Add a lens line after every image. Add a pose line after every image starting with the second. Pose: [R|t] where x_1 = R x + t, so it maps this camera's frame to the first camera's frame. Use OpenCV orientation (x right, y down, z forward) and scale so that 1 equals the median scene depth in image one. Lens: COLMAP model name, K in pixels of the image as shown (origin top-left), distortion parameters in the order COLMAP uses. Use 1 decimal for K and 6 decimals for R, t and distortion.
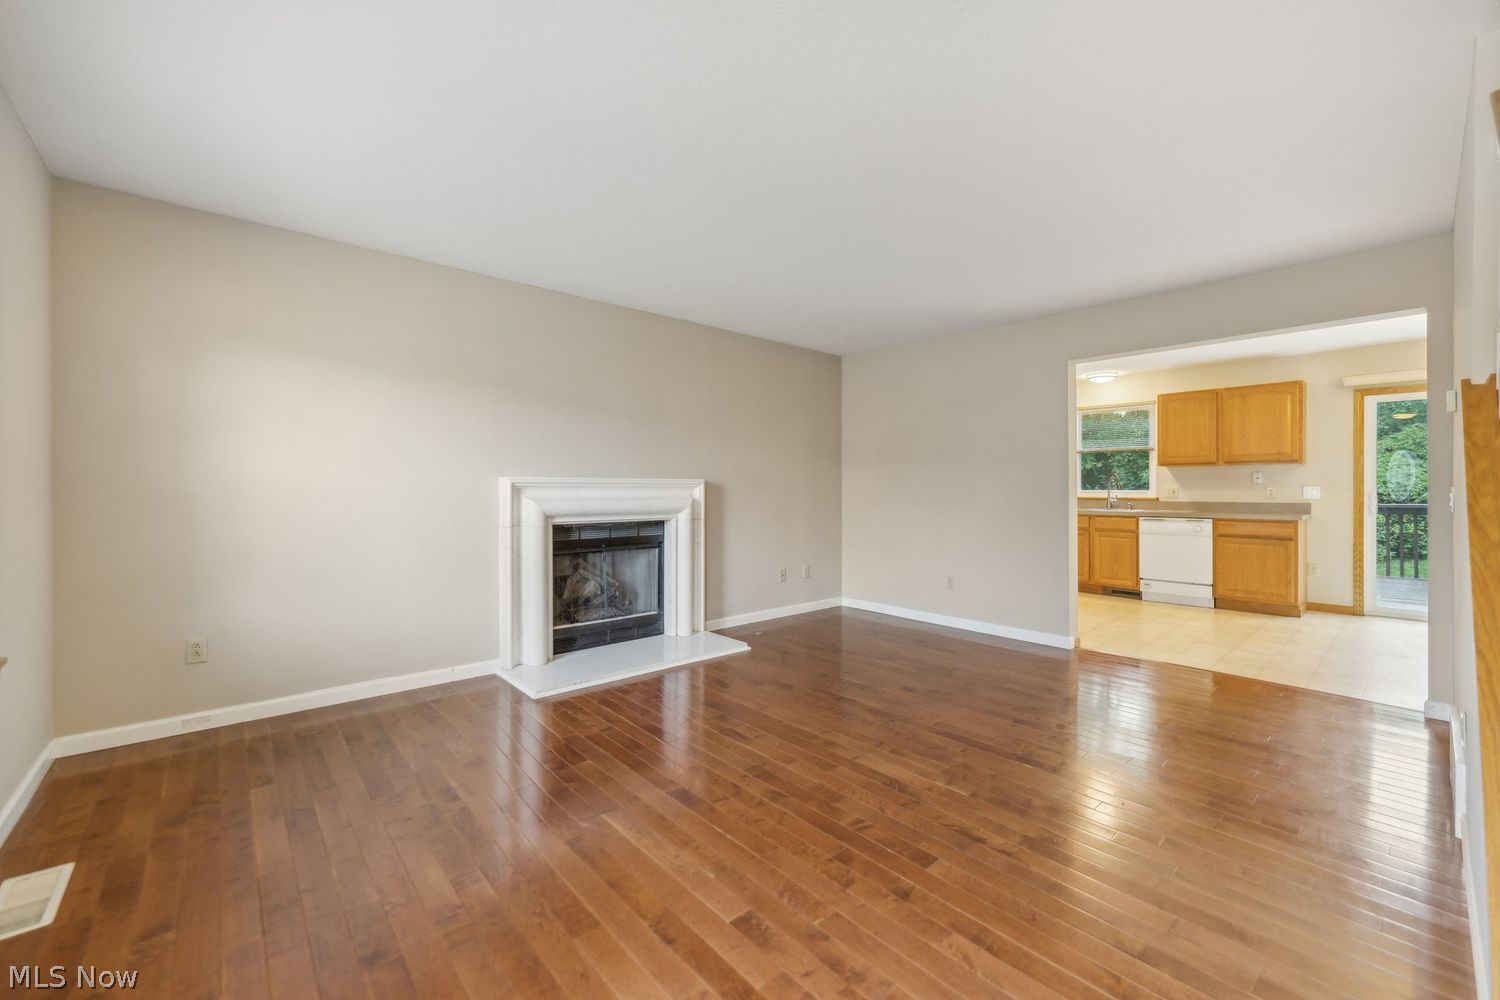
lens RADIAL K [[601.4, 0, 750.0], [0, 601.4, 492.4], [0, 0, 1]] dist [0.001085, -0.000055]
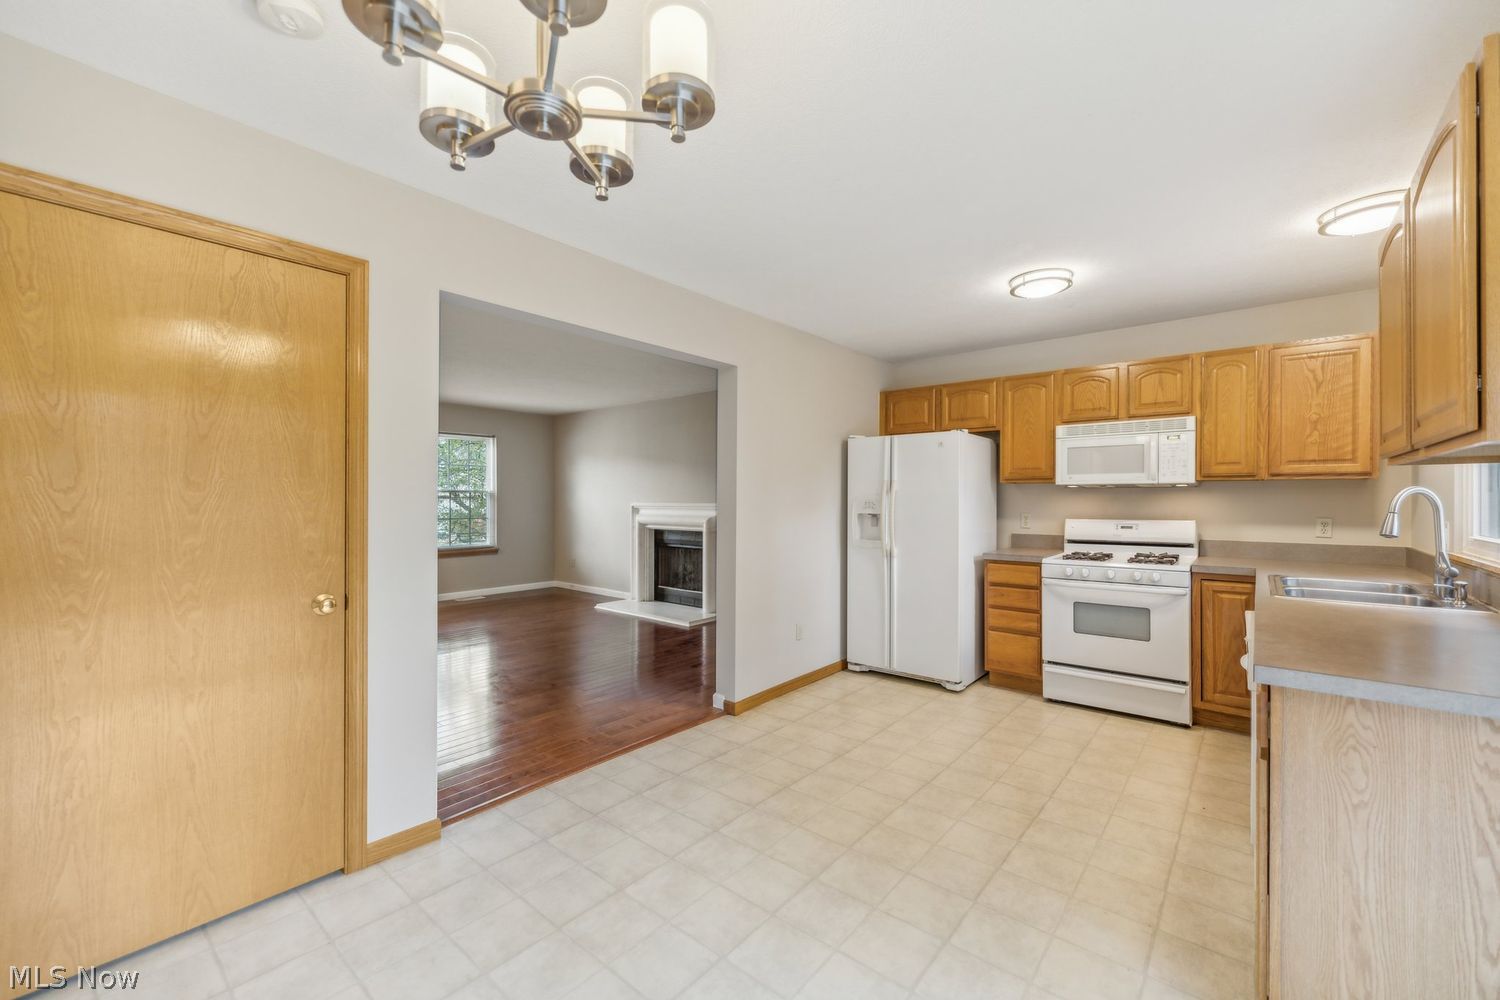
lens RADIAL K [[603.7, 0, 748.1], [0, 603.7, 500.8], [0, 0, 1]] dist [-0.000307, -0.000200]
pose [[0.144849, 0.002952, -0.989449, 1.412049], [-0.006722, 0.999975, 0.001999, -0.034766], [0.989431, 0.006361, 0.144865, 0.941215]]
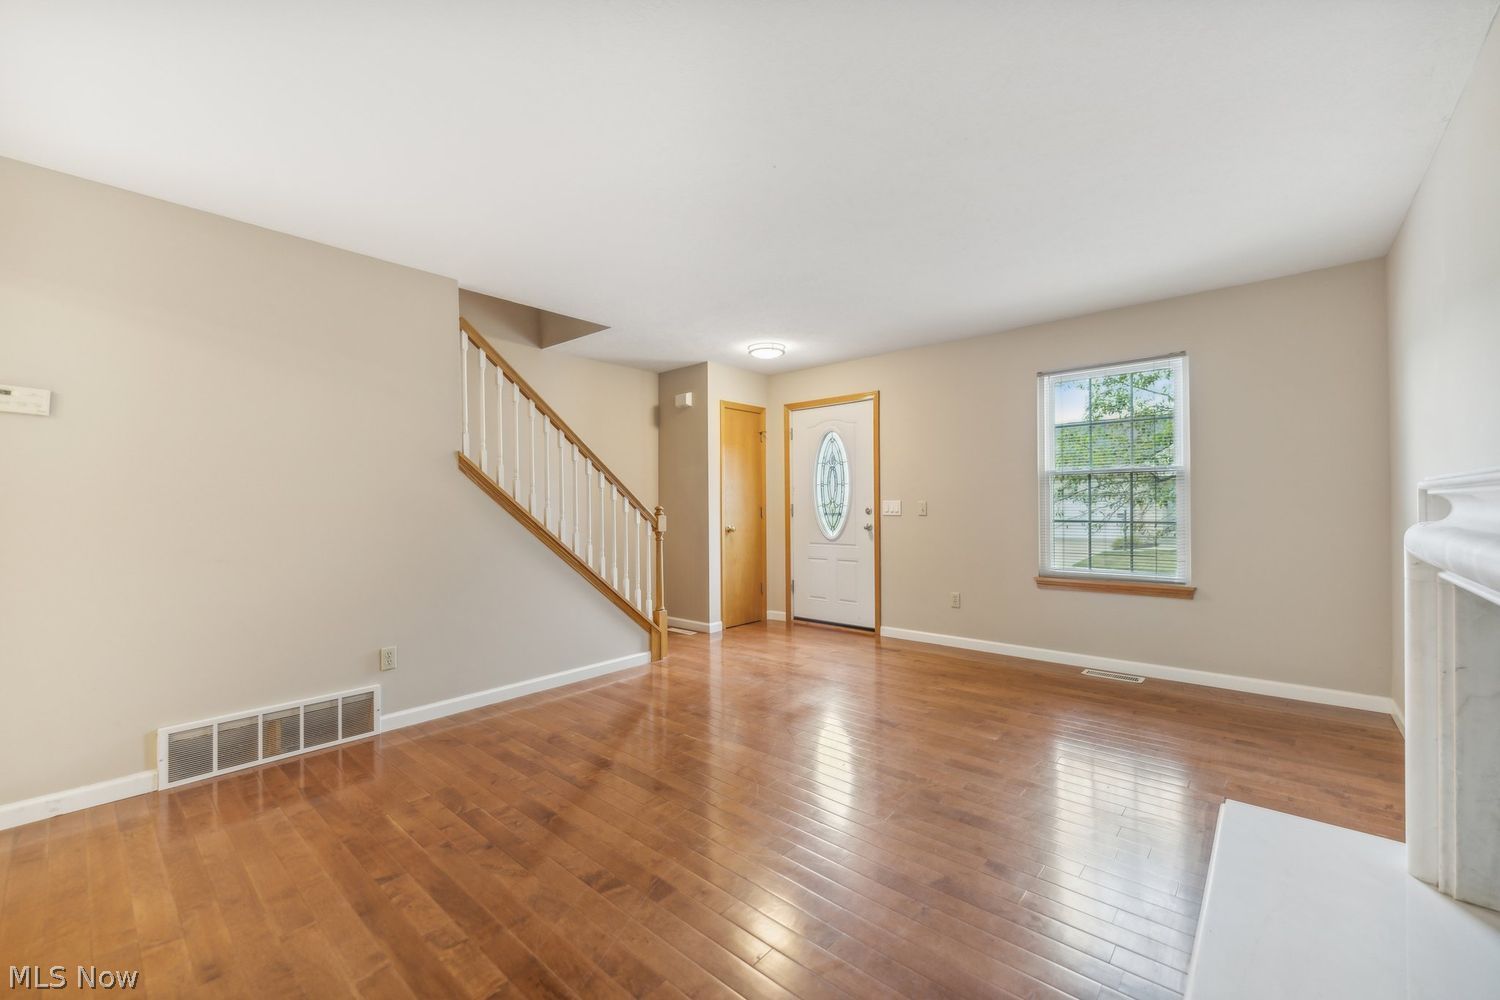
lens RADIAL K [[603.7, 0, 748.1], [0, 603.7, 500.8], [0, 0, 1]] dist [-0.000307, -0.000200]
pose [[-0.992413, 0.003141, -0.122913, 0.202779], [0.003461, 0.999991, -0.002391, -0.005240], [0.122904, -0.002799, -0.992415, 1.246816]]
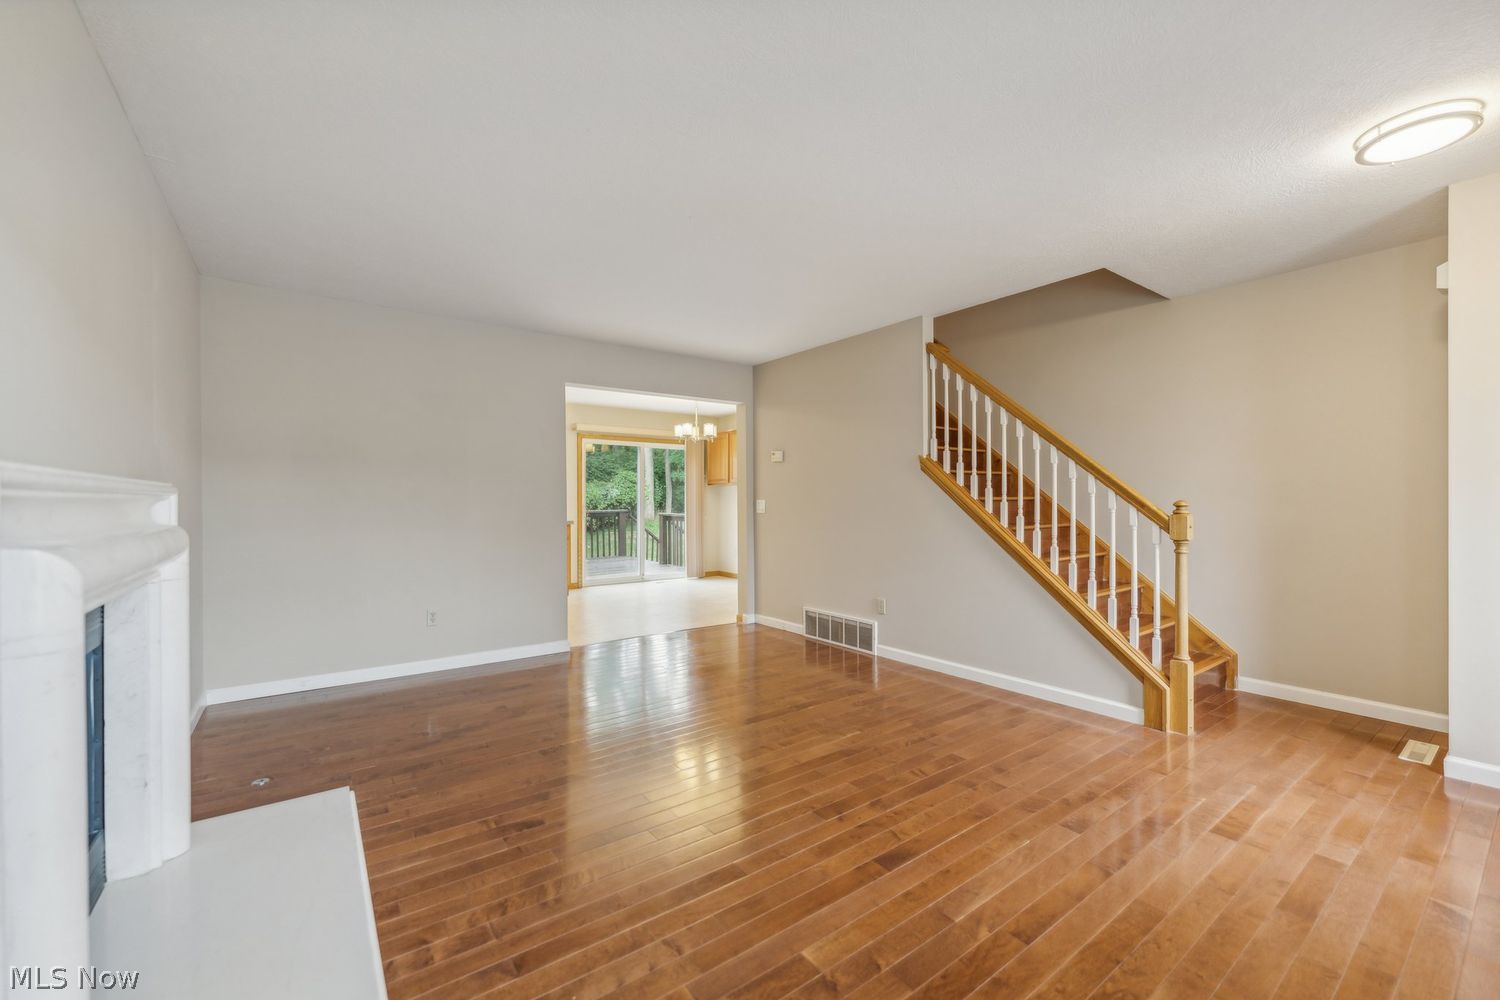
lens RADIAL K [[603.7, 0, 748.1], [0, 603.7, 500.8], [0, 0, 1]] dist [-0.000307, -0.000200]
pose [[0.095470, -0.004599, 0.995422, -0.523163], [0.011639, 0.999926, 0.003503, -0.007108], [-0.995364, 0.011251, 0.095517, 0.592152]]
